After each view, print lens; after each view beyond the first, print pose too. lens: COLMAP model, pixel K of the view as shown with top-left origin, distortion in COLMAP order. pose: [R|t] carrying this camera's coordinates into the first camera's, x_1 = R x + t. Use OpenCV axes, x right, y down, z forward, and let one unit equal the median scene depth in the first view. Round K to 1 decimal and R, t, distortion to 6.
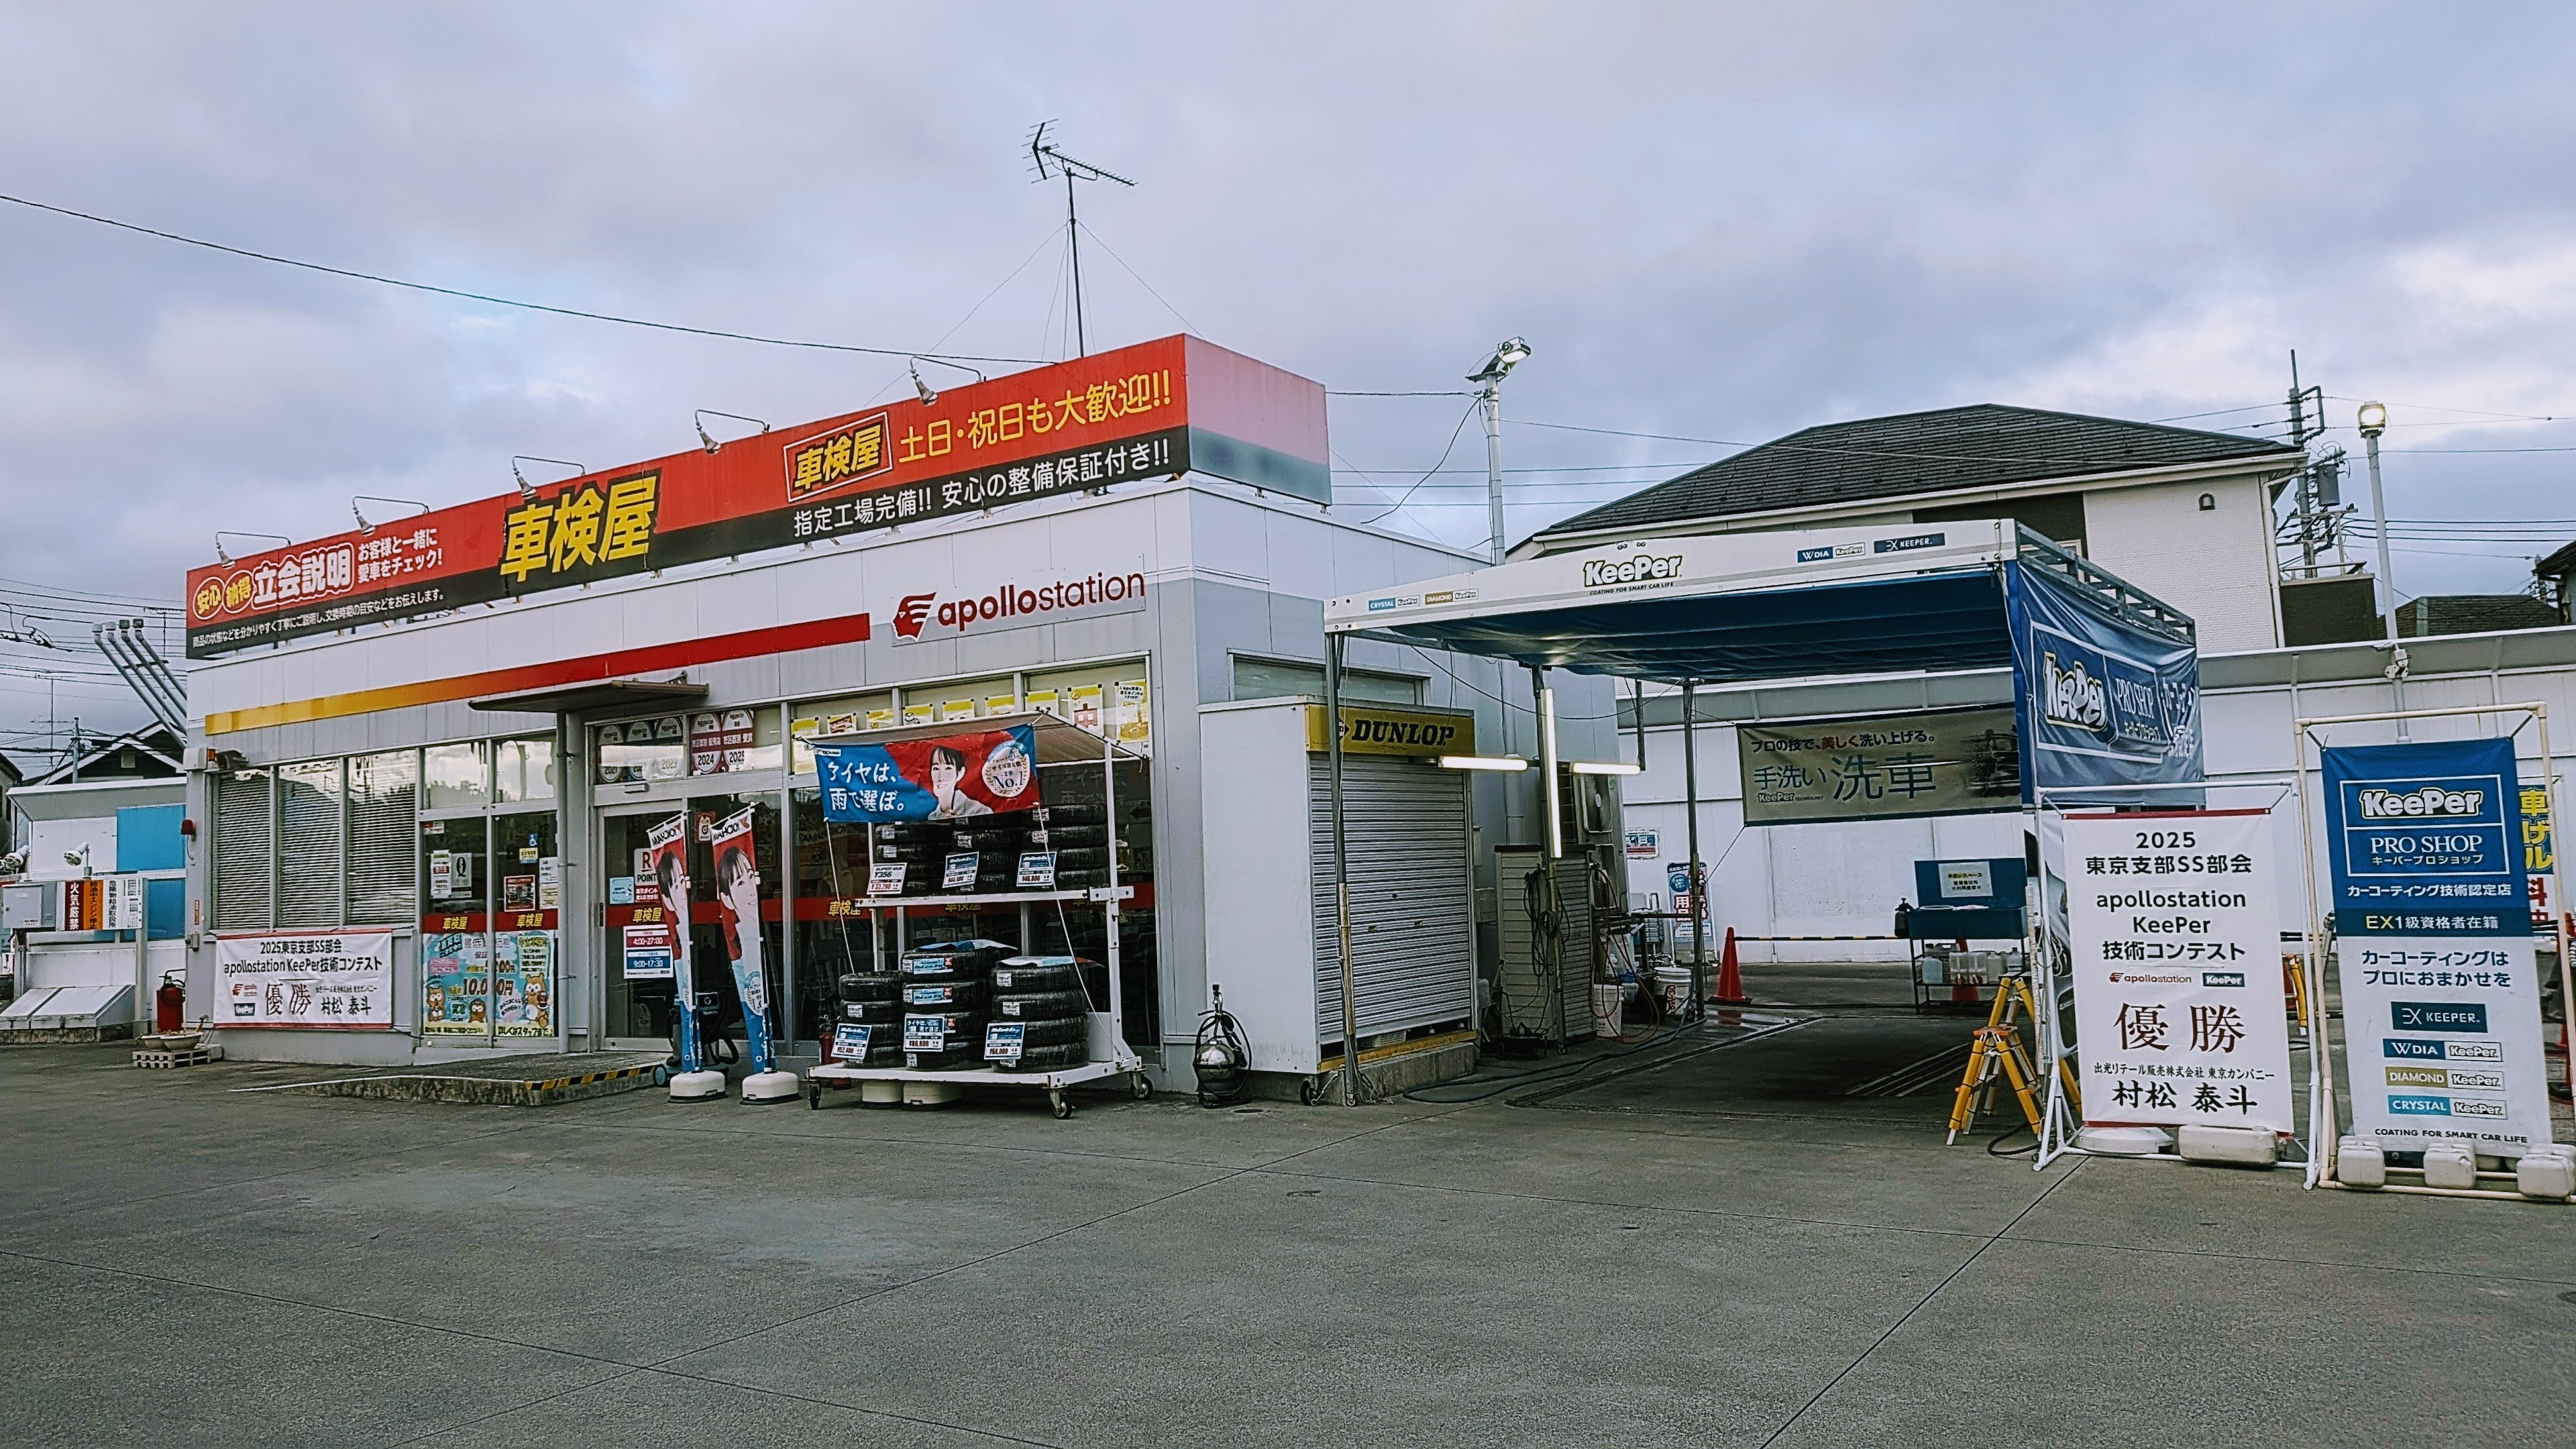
lens RADIAL K [[1871.7, 0, 1248.7], [0, 1871.7, 668.2], [0, 0, 1]] dist [0.073762, -0.143764]
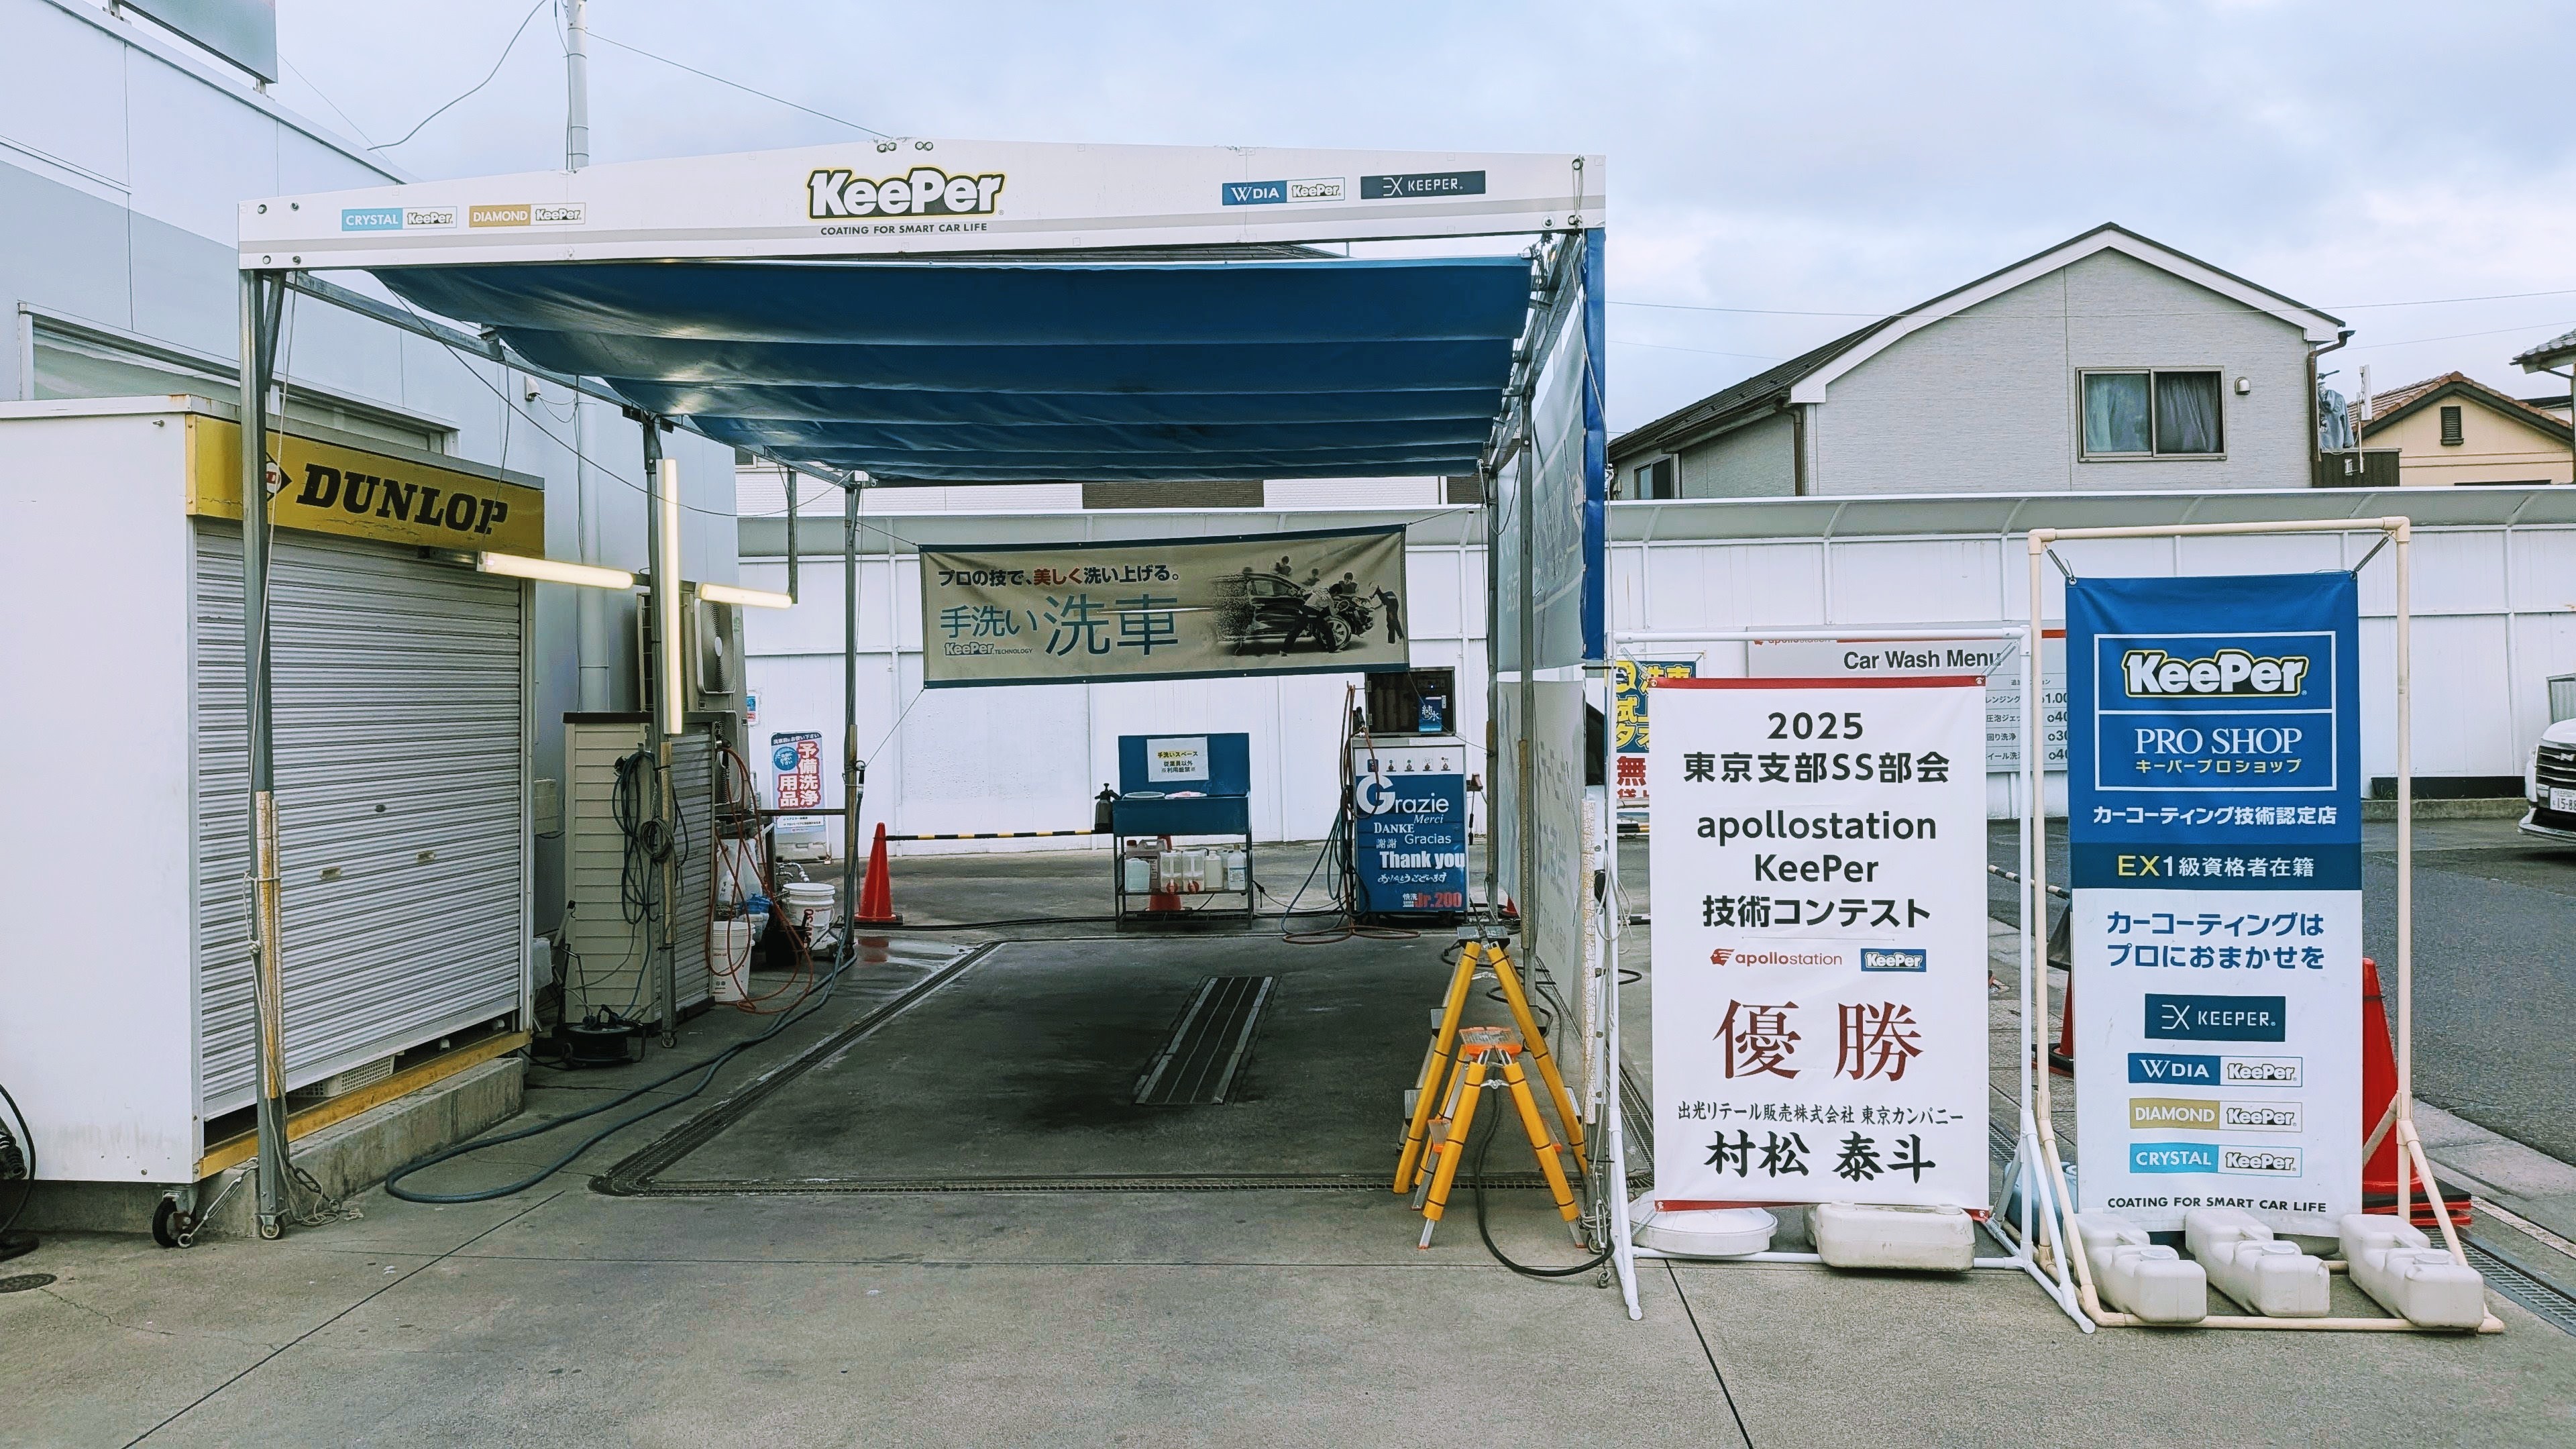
lens RADIAL K [[1871.7, 0, 1248.7], [0, 1871.7, 668.2], [0, 0, 1]] dist [0.073762, -0.143764]
pose [[0.874285, 0.024766, 0.484780, 0.044218], [-0.060584, 0.996456, 0.058357, 0.048837], [-0.481617, -0.080390, 0.872687, 0.567080]]
